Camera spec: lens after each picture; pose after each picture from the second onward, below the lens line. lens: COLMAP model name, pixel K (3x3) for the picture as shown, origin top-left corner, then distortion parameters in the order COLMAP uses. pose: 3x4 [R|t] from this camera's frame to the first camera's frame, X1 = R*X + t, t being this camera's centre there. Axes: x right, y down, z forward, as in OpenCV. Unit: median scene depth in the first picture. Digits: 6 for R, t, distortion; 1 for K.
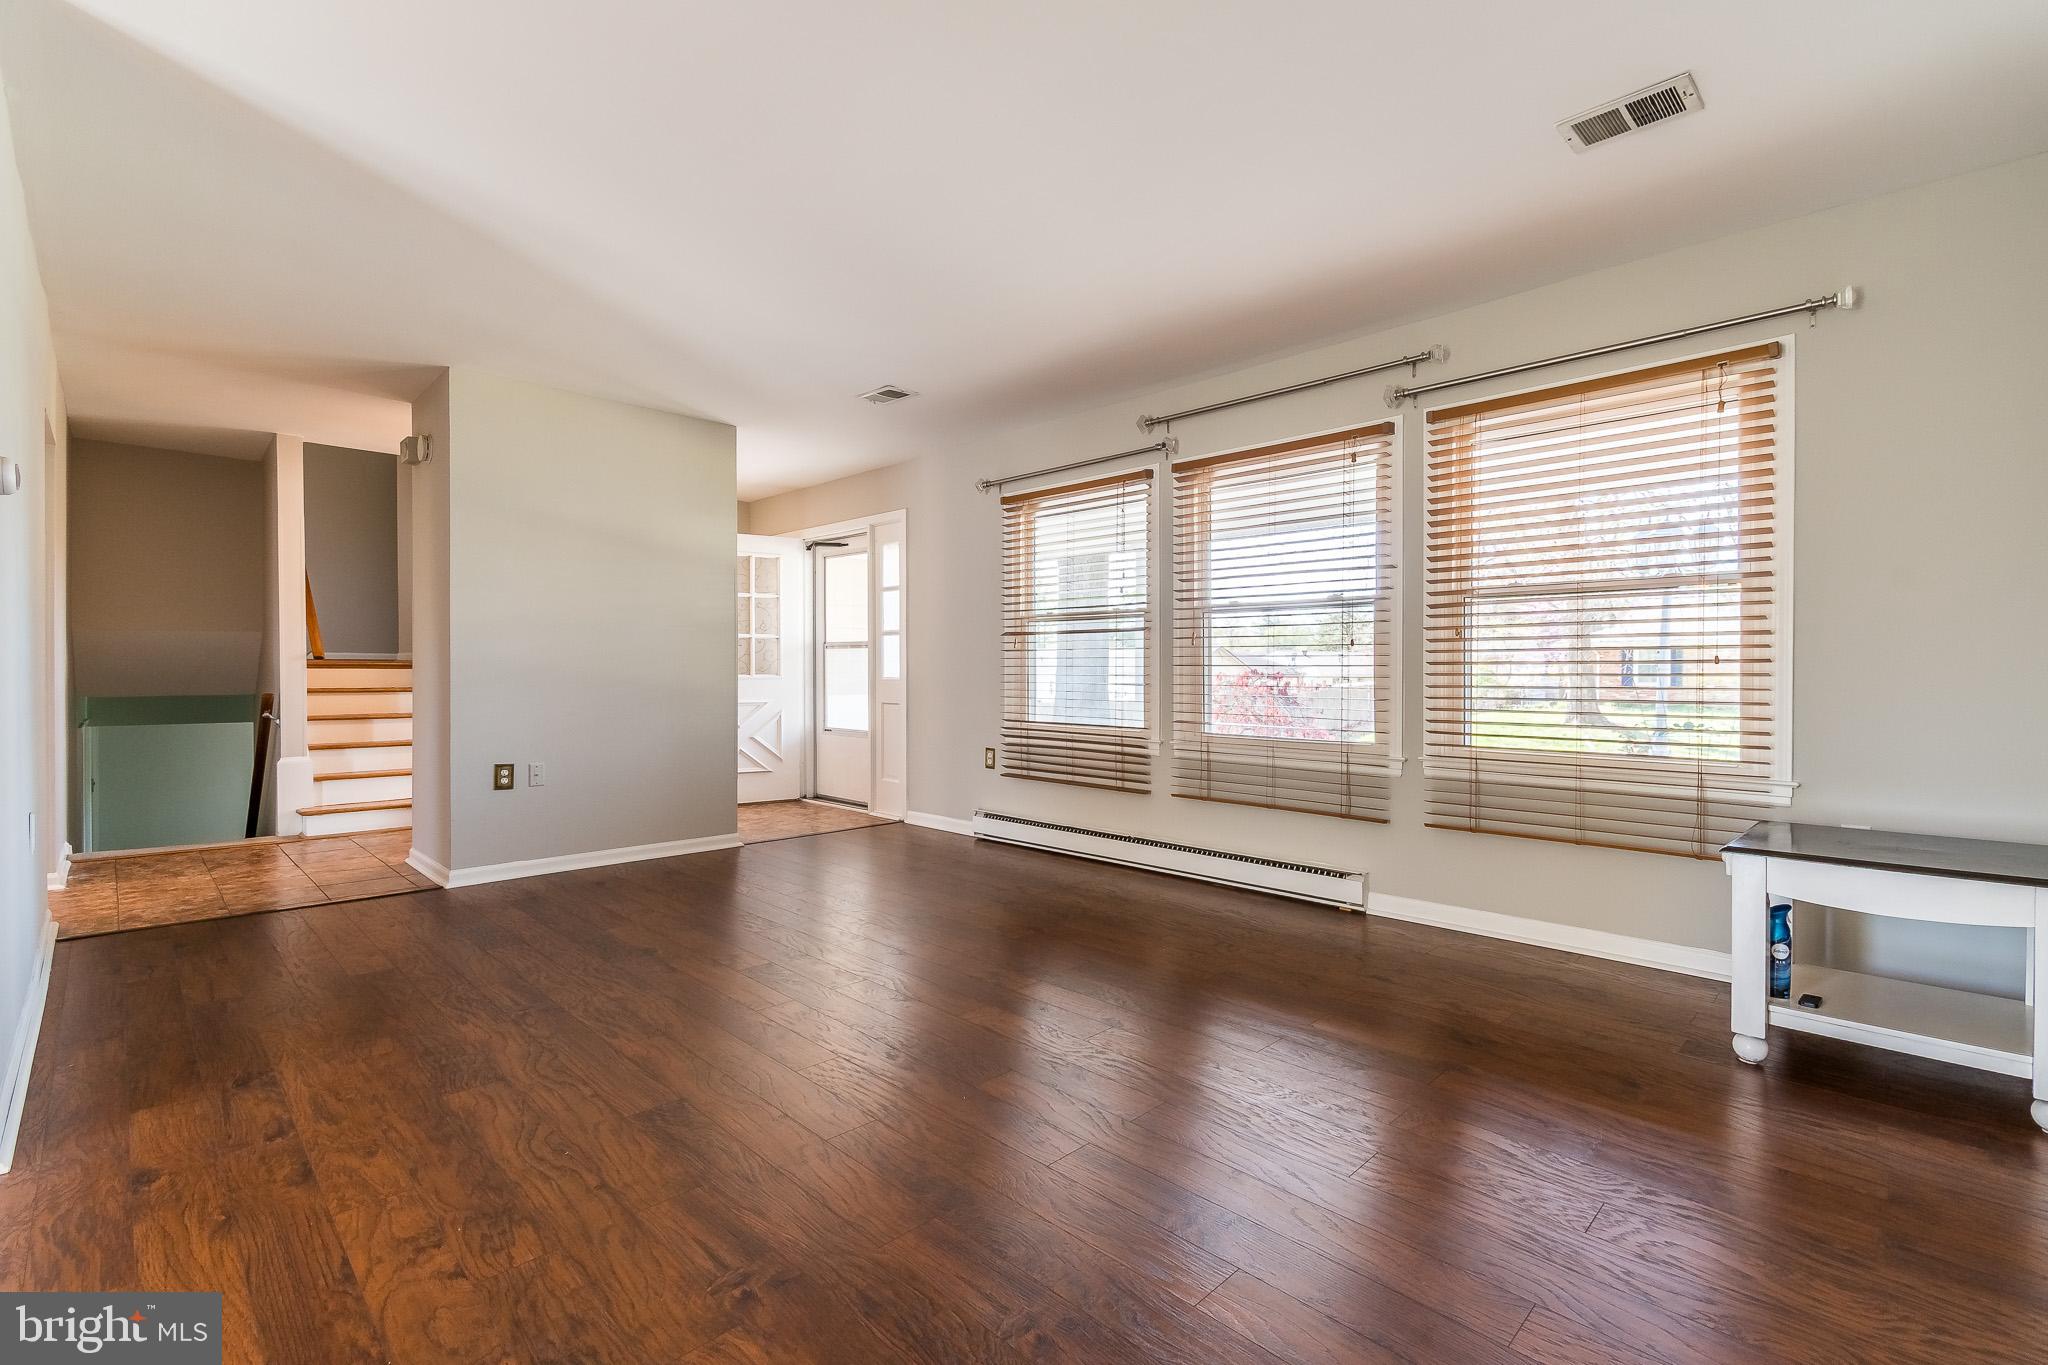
lens RADIAL K [[909.5, 0, 1013.5], [0, 909.5, 675.8], [0, 0, 1]] dist [0.003544, -0.006349]
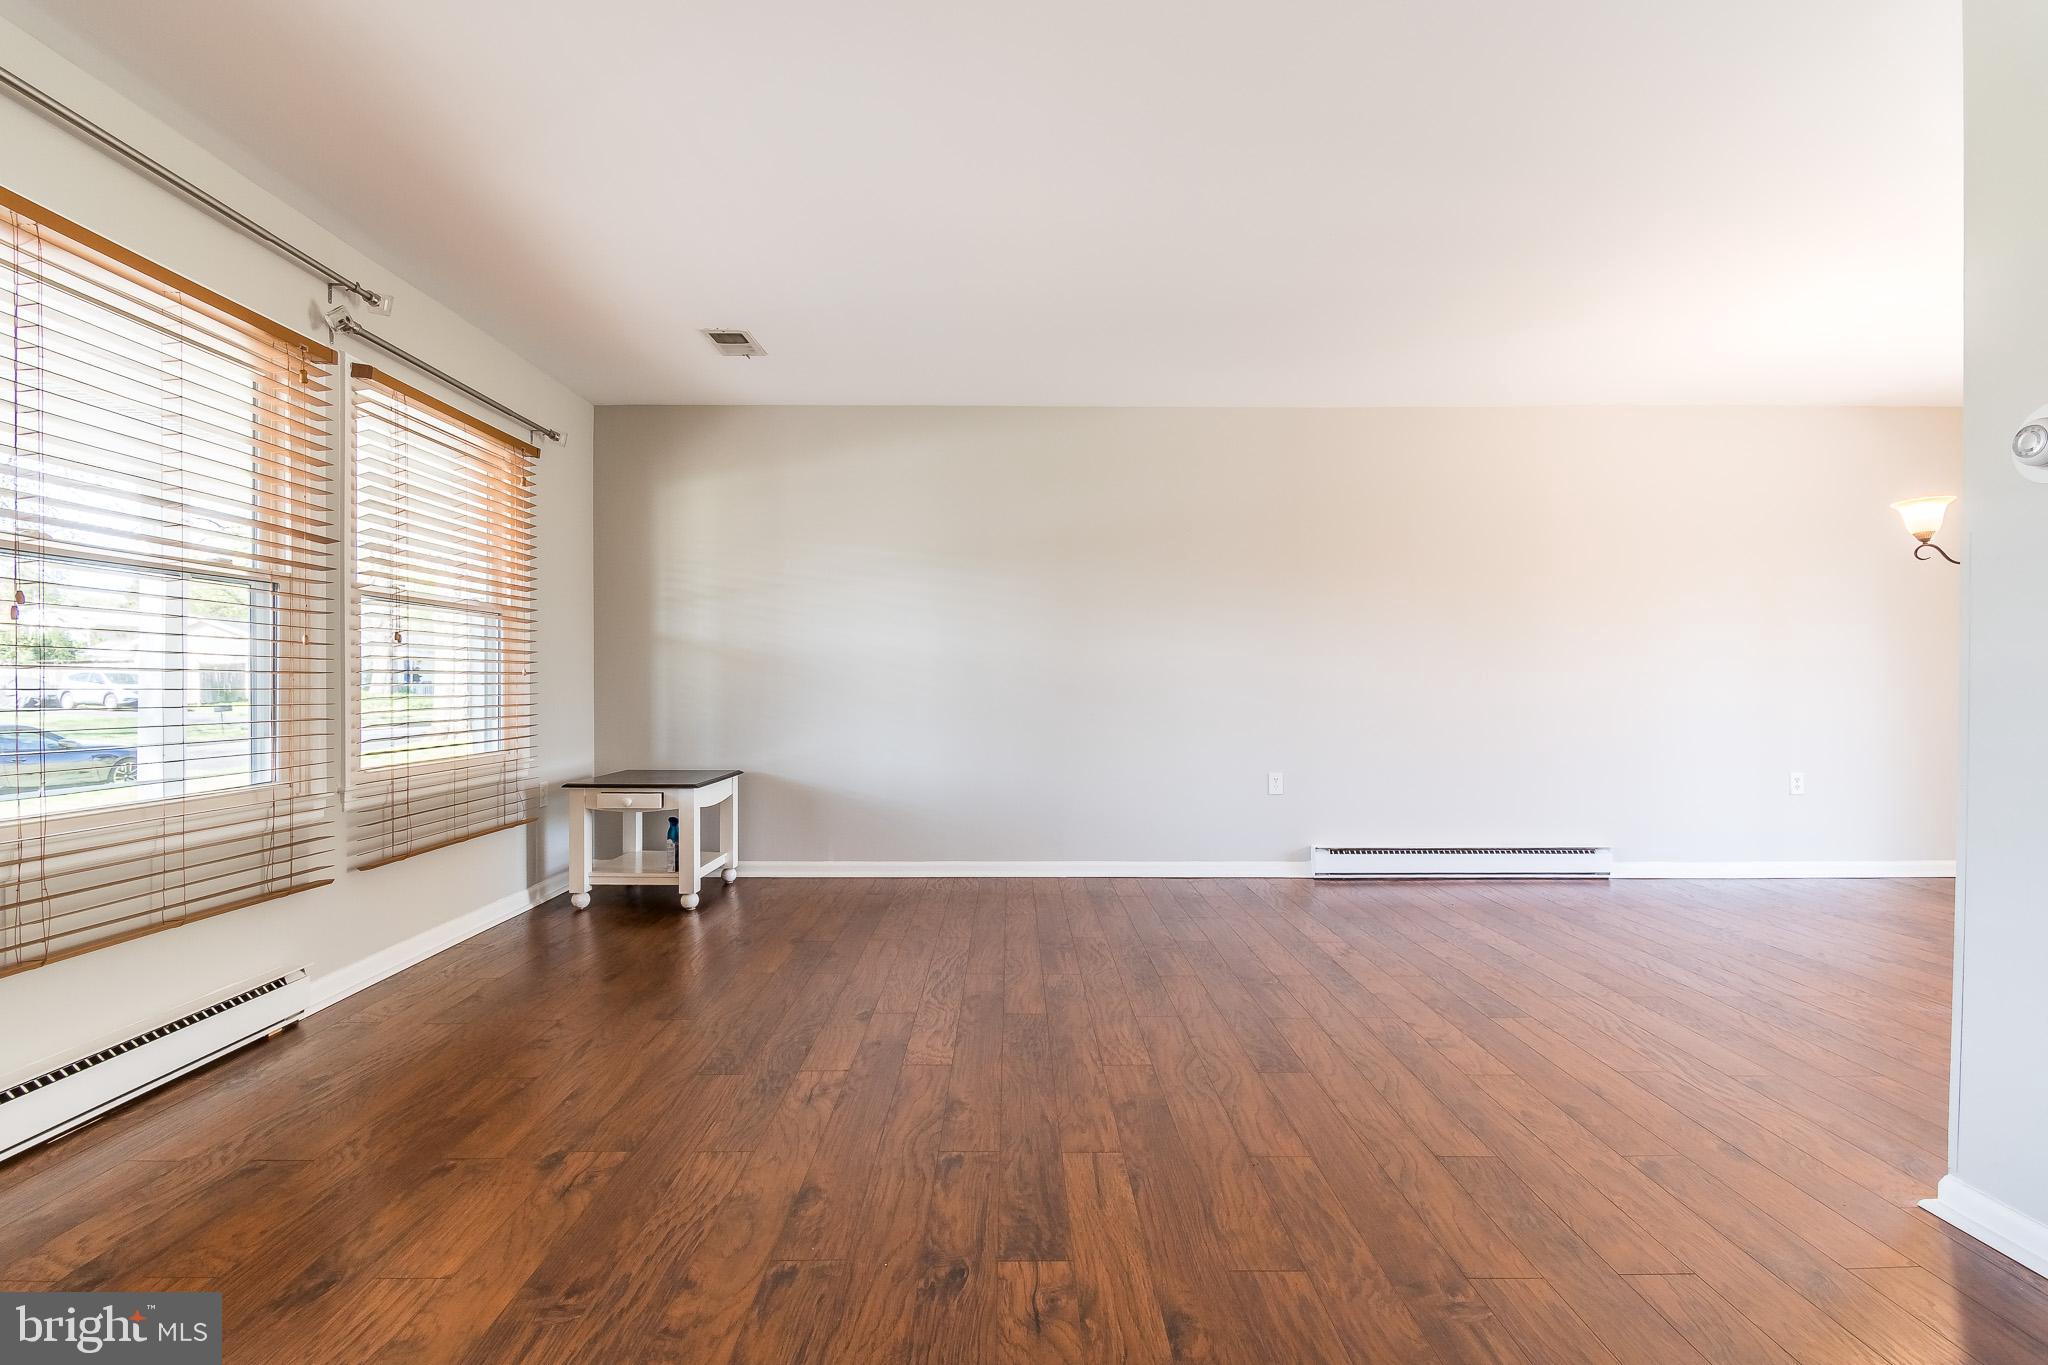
lens RADIAL K [[927.5, 0, 1024.0], [0, 927.5, 682.5], [0, 0, 1]] dist [0.005126, 0.000475]
pose [[-0.726858, -0.005384, 0.686767, -0.520338], [0.000324, 0.999966, 0.008182, -0.010142], [-0.686788, 0.006169, -0.726832, 1.128307]]
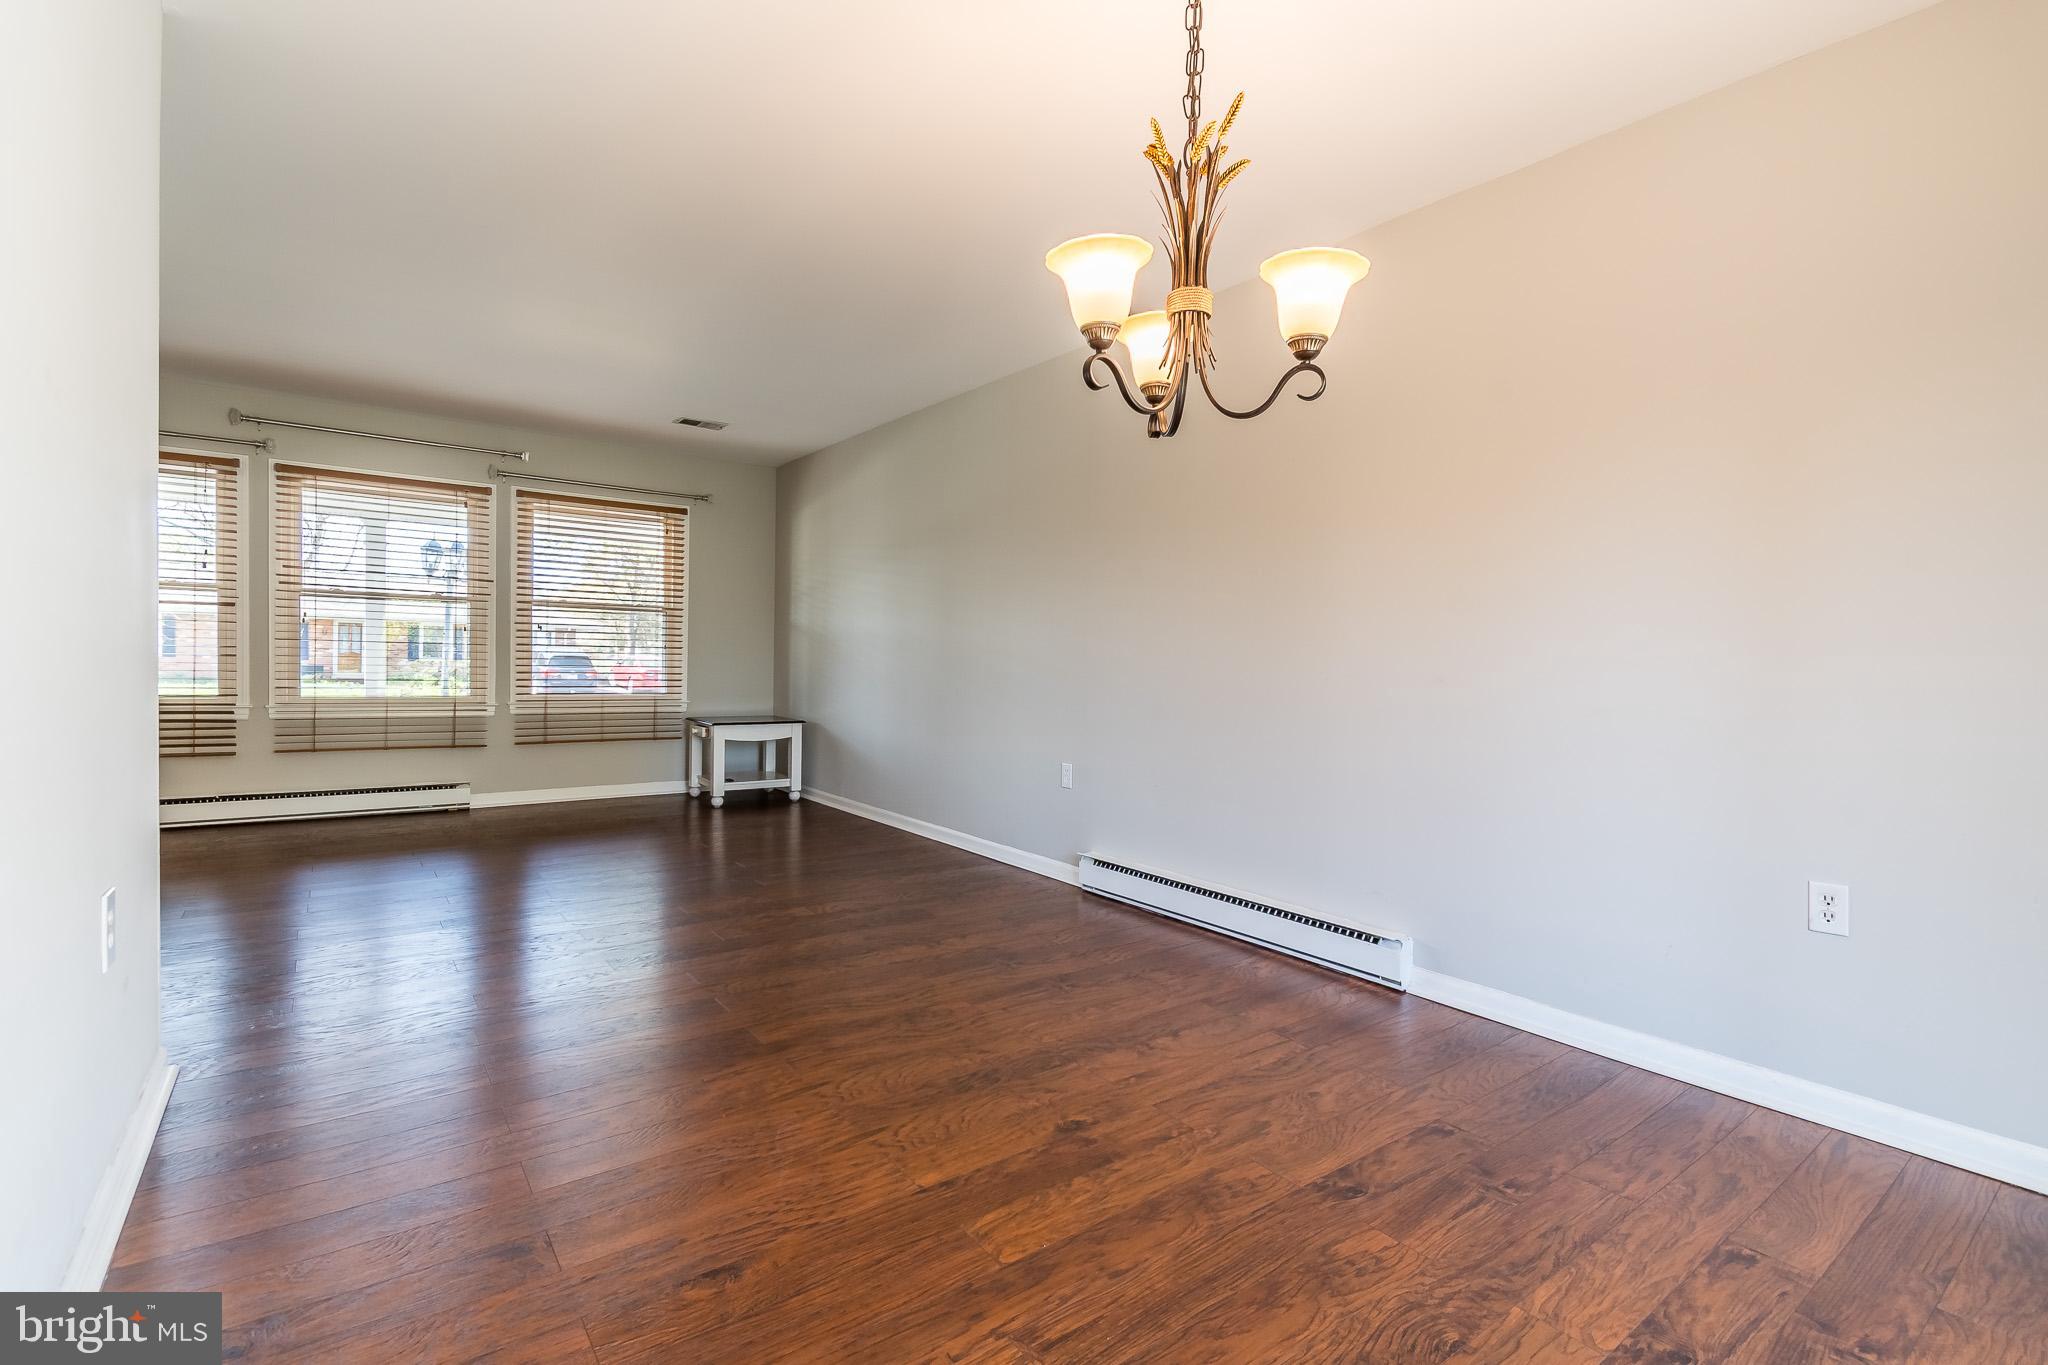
lens RADIAL K [[927.5, 0, 1024.0], [0, 927.5, 682.5], [0, 0, 1]] dist [0.005126, 0.000475]
pose [[0.126589, -0.021994, 0.991711, -1.017797], [-0.016637, 0.999566, 0.024291, -0.000972], [-0.991816, -0.019574, 0.126168, -0.106112]]
